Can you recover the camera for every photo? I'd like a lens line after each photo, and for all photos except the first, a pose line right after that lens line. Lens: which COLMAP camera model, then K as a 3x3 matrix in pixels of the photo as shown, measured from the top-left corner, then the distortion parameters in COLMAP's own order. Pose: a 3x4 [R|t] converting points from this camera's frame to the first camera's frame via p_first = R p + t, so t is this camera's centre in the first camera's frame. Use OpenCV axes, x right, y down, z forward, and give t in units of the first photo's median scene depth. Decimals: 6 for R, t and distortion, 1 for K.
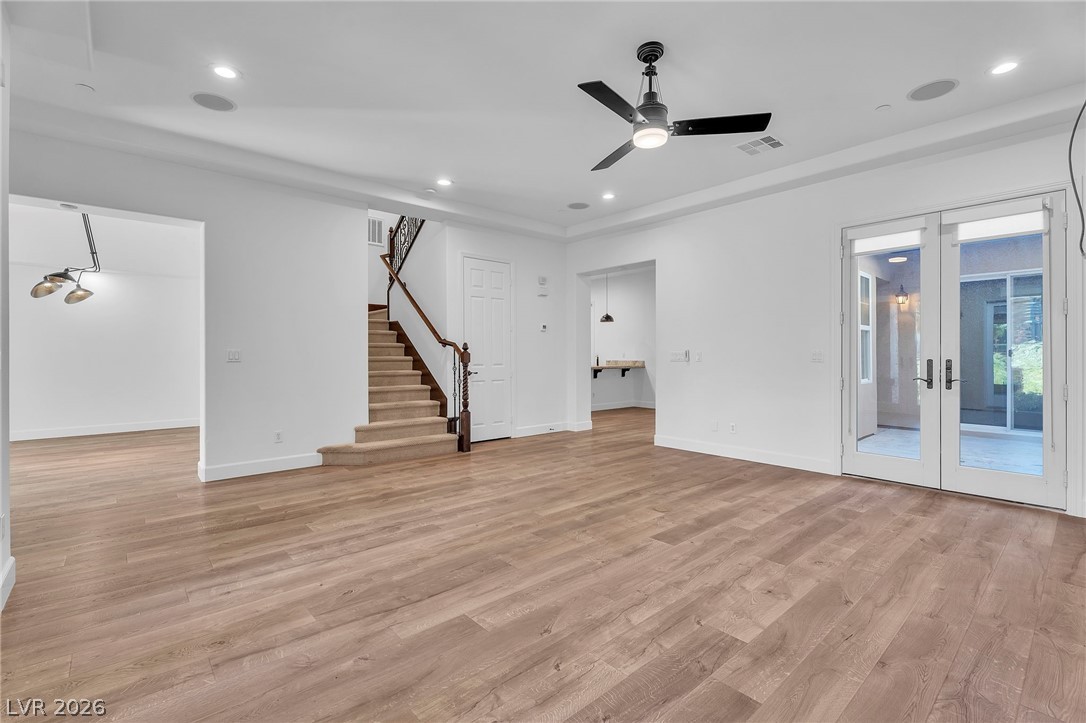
lens RADIAL K [[483.8, 0, 543.6], [0, 483.8, 351.1], [0, 0, 1]] dist [0.000285, -0.000580]
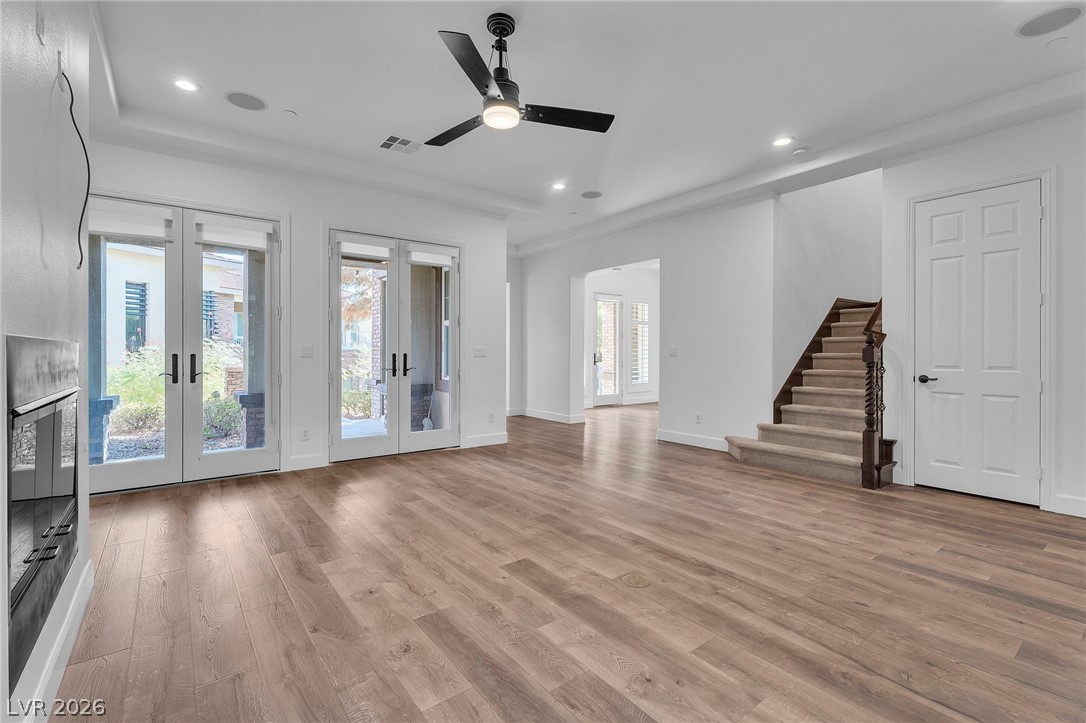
lens RADIAL K [[483.8, 0, 541.6], [0, 483.8, 354.7], [0, 0, 1]] dist [0.000285, -0.000580]
pose [[-0.069595, 0.006532, -0.997554, 1.028488], [0.007301, 0.999955, 0.006038, 0.009671], [0.997549, -0.006863, -0.069639, 1.028077]]
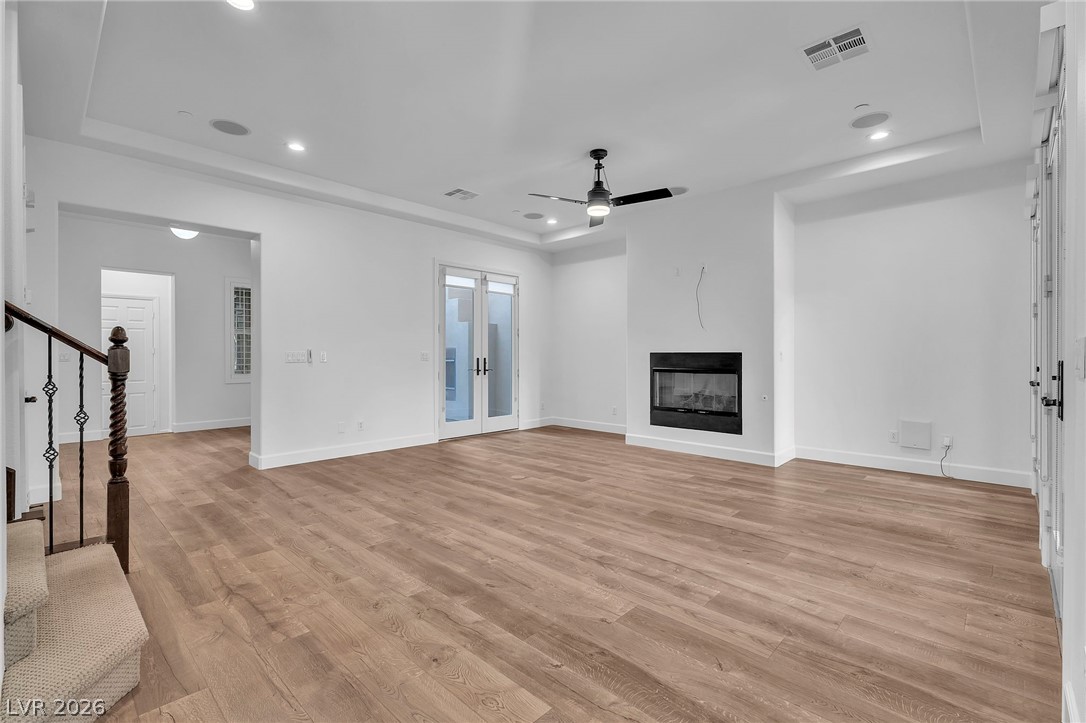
lens RADIAL K [[483.8, 0, 540.5], [0, 483.8, 356.3], [0, 0, 1]] dist [0.000285, -0.000580]
pose [[-0.079502, -0.000520, 0.996835, -1.136212], [-0.007344, 0.999973, -0.000064, 0.011630], [-0.996808, -0.007326, -0.079504, 1.168700]]
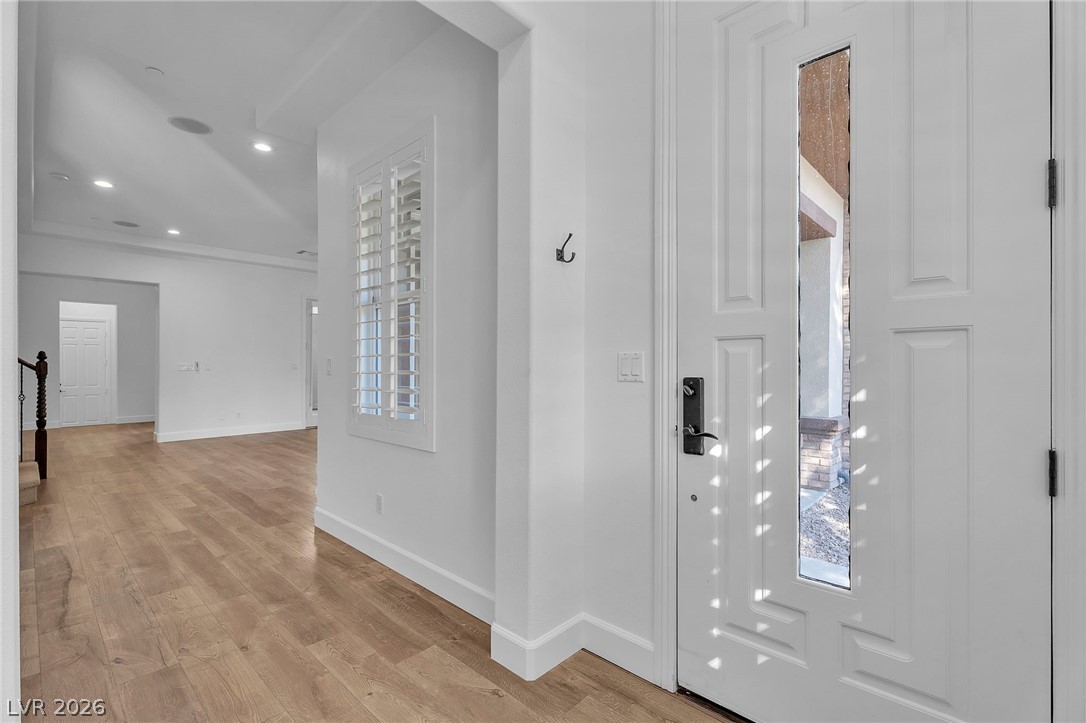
lens RADIAL K [[483.8, 0, 541.9], [0, 483.8, 365.3], [0, 0, 1]] dist [0.000285, -0.000580]
pose [[-0.096130, 0.001254, 0.995368, -1.969645], [-0.009781, 0.999950, -0.002204, 0.001557], [-0.995321, -0.009948, -0.096112, 0.363660]]
